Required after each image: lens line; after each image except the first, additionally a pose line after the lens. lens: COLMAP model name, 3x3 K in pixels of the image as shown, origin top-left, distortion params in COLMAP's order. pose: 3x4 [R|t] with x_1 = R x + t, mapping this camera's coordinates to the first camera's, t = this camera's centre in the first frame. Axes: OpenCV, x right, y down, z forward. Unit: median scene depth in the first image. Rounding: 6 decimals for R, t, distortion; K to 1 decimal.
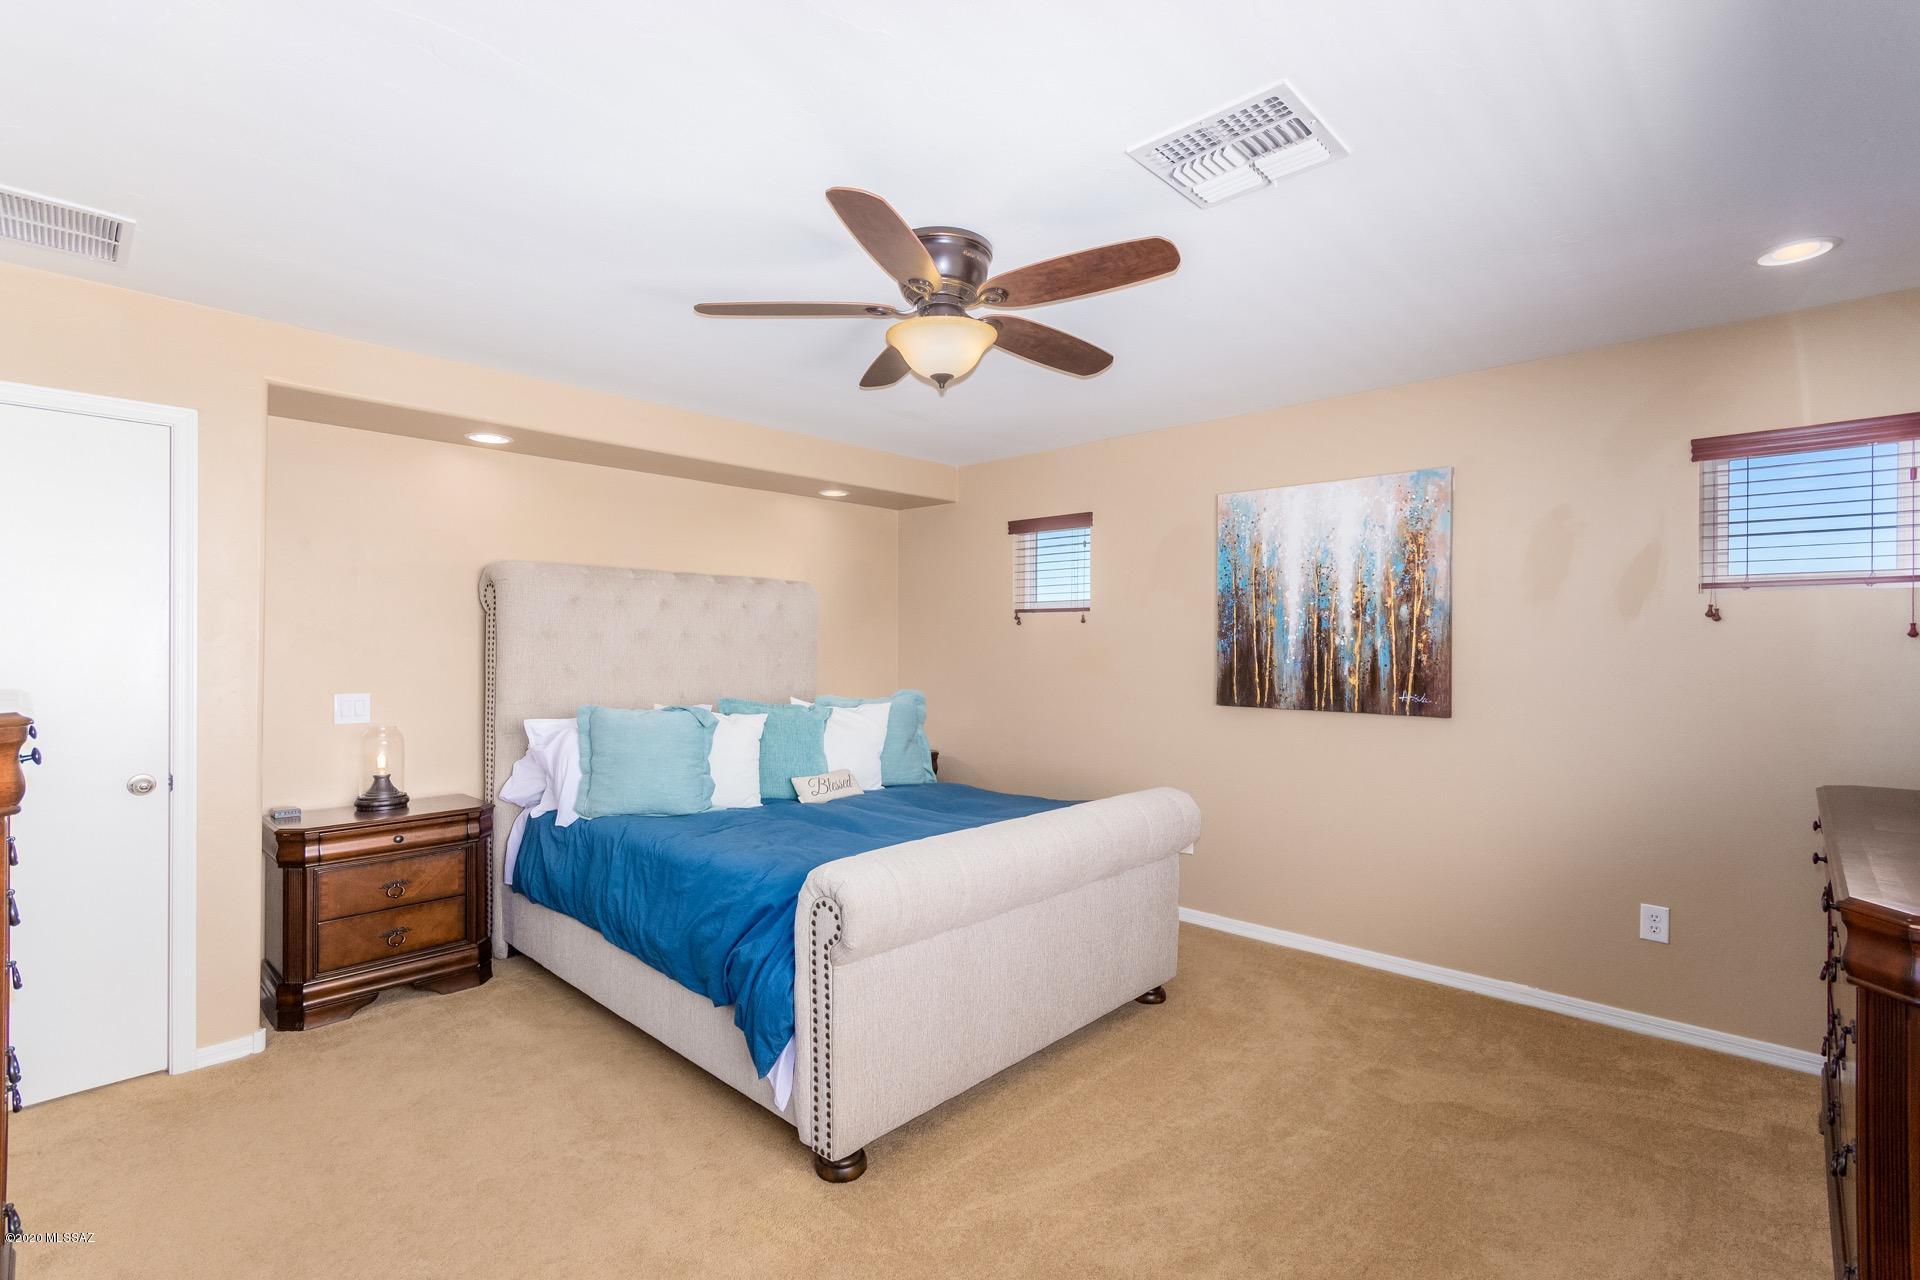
lens RADIAL K [[890.8, 0, 974.8], [0, 890.8, 651.9], [0, 0, 1]] dist [0.001138, 0.003409]
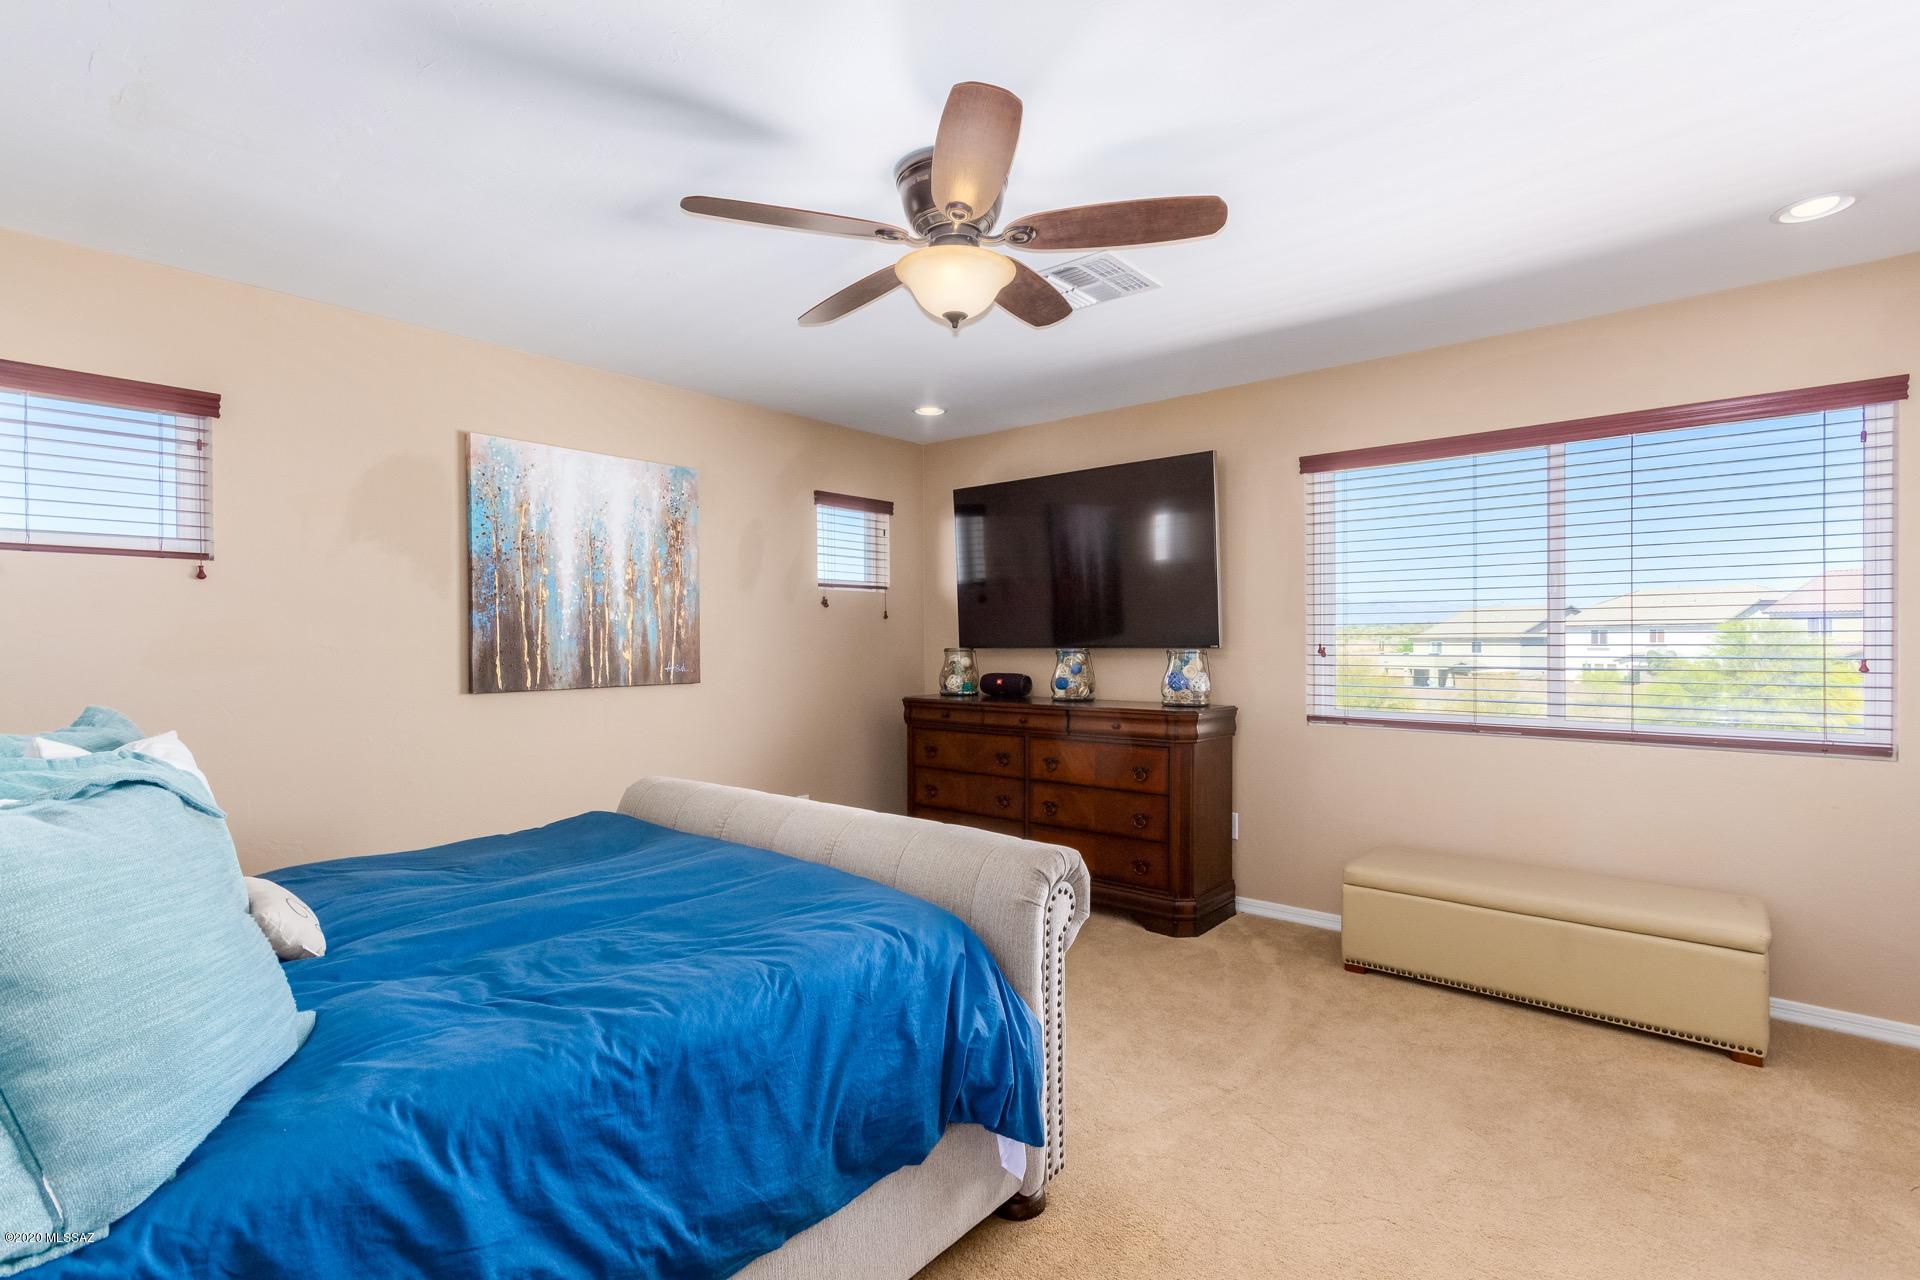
lens RADIAL K [[890.8, 0, 969.6], [0, 890.8, 631.2], [0, 0, 1]] dist [0.001138, 0.003409]
pose [[-0.040753, 0.005661, 0.999153, -0.608883], [0.014815, 0.999877, -0.005061, 0.015532], [-0.999059, 0.014596, -0.040832, 0.647133]]
